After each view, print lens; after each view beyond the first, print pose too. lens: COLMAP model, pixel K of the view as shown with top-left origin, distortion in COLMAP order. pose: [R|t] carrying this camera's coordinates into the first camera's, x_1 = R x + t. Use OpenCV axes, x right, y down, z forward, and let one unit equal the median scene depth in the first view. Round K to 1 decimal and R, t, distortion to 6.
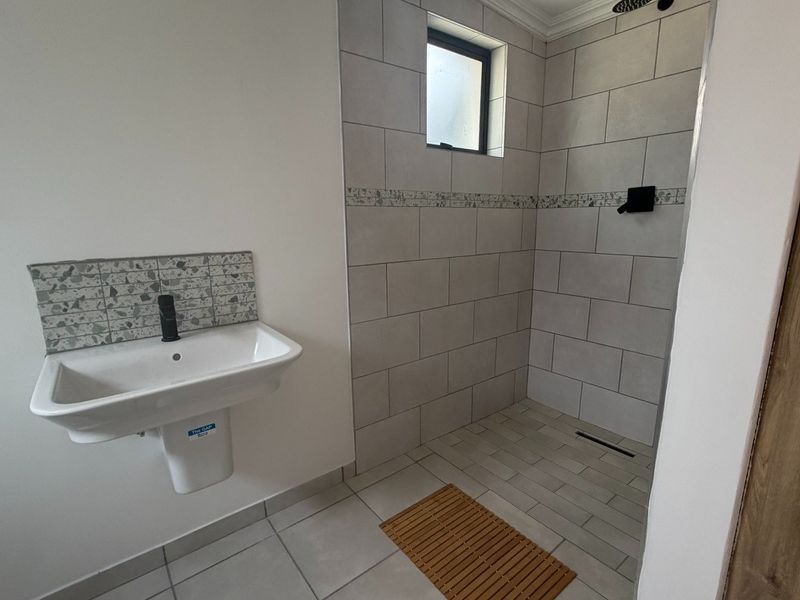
lens RADIAL K [[394.2, 0, 402.9], [0, 394.2, 300.5], [0, 0, 1]] dist [0.001473, 0.000580]
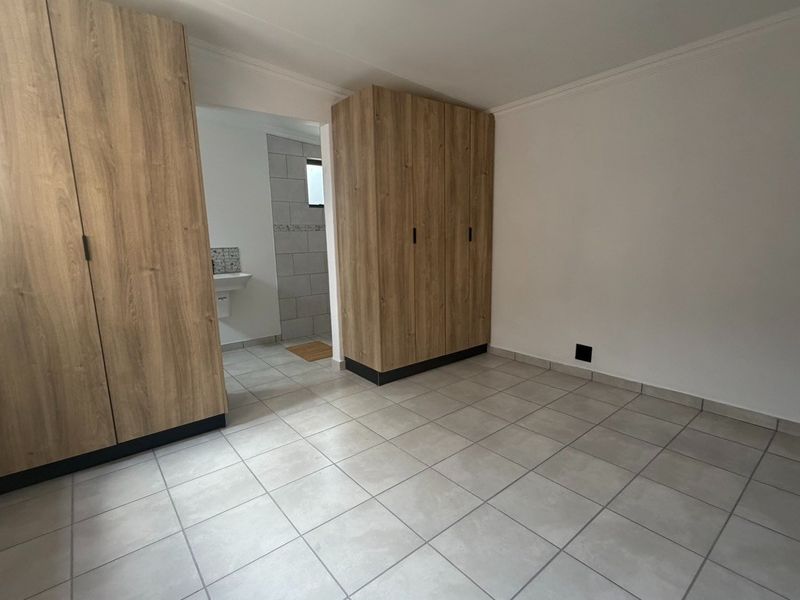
lens RADIAL K [[394.2, 0, 401.3], [0, 394.2, 303.8], [0, 0, 1]] dist [0.001473, 0.000580]
pose [[0.999958, -0.008882, -0.002161, 0.904076], [0.008810, 0.999473, -0.031233, 0.430467], [0.002437, 0.031212, 0.999510, -2.078399]]
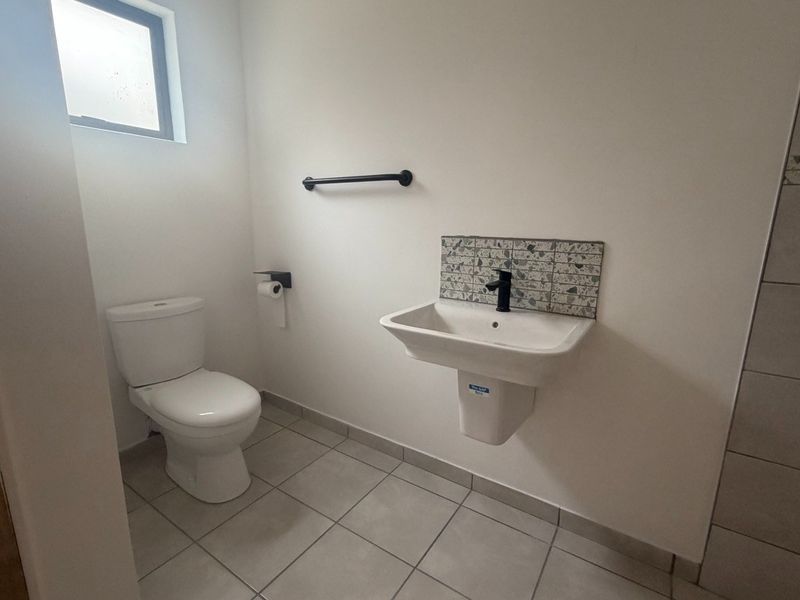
lens RADIAL K [[394.2, 0, 401.5], [0, 394.2, 300.5], [0, 0, 1]] dist [0.001473, 0.000580]
pose [[0.306796, 0.209363, -0.928463, 0.368951], [-0.210476, 0.966279, 0.148342, -0.035727], [0.928211, 0.149909, 0.340516, 0.315838]]
